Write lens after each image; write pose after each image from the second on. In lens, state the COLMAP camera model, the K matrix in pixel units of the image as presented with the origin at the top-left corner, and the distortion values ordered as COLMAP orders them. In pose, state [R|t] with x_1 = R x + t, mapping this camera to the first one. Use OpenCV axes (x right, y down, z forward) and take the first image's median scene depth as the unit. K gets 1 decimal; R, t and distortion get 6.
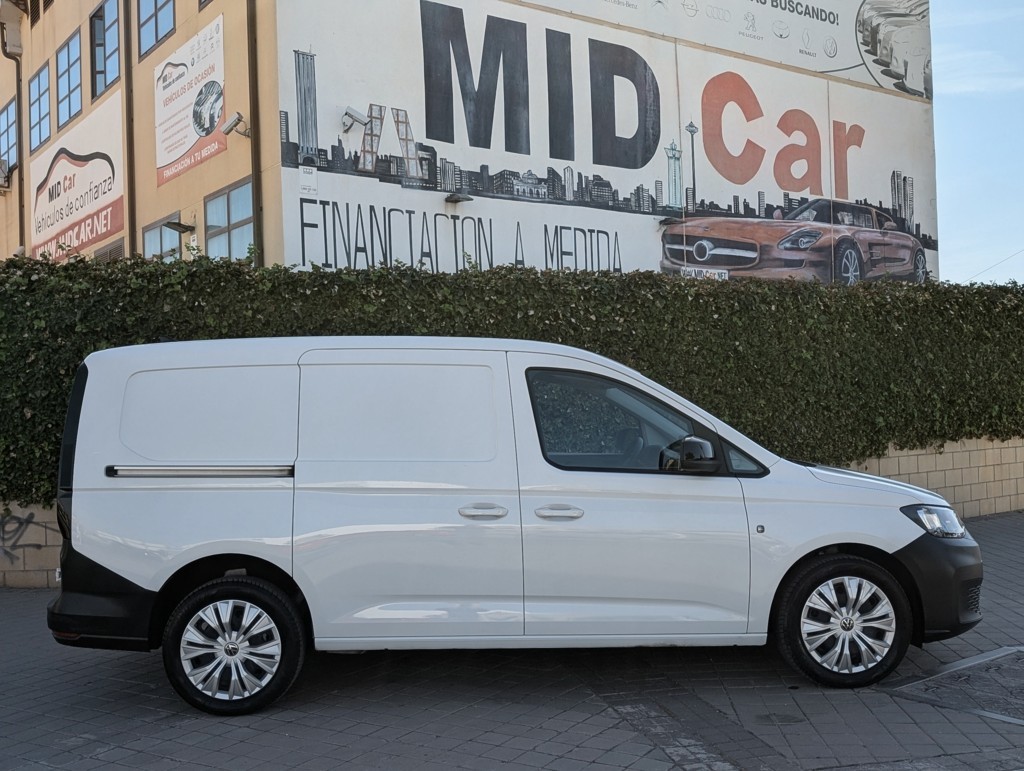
lens RADIAL K [[1141.8, 0, 512.0], [0, 1141.8, 385.5], [0, 0, 1]] dist [0.007417, -0.054438]
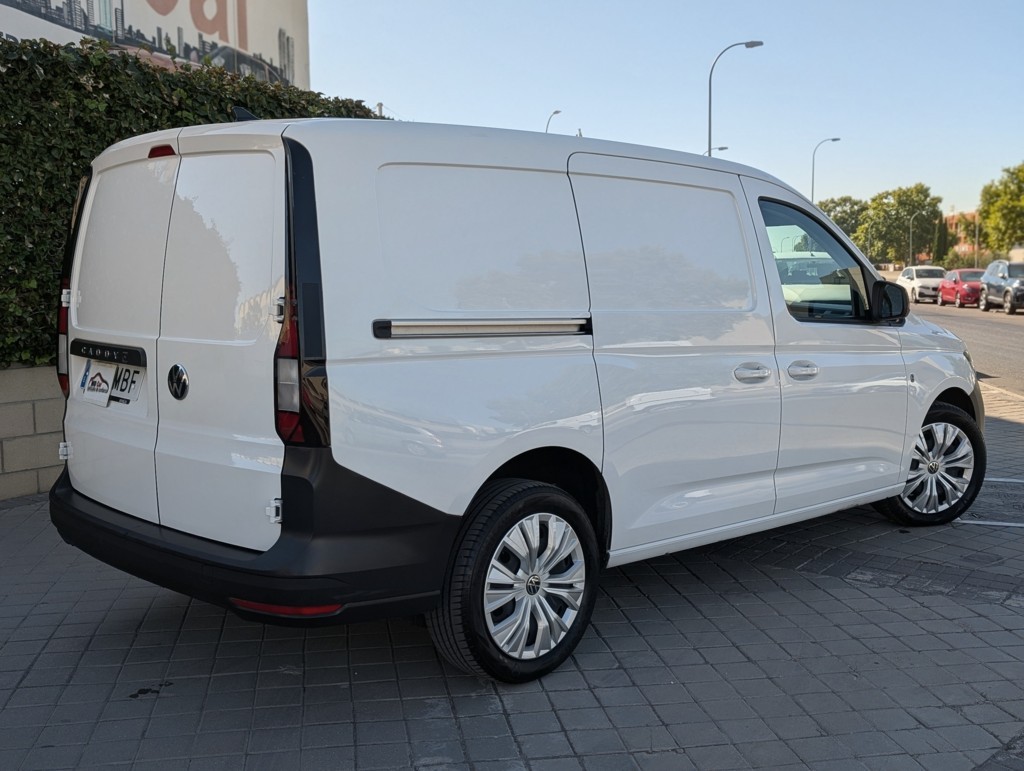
lens RADIAL K [[1141.8, 0, 512.0], [0, 1141.8, 385.5], [0, 0, 1]] dist [0.007417, -0.054438]
pose [[0.721505, -0.043170, 0.691062, -0.717538], [-0.032151, 0.994889, 0.095717, 0.045432], [-0.691662, -0.091279, 0.716430, 0.522108]]
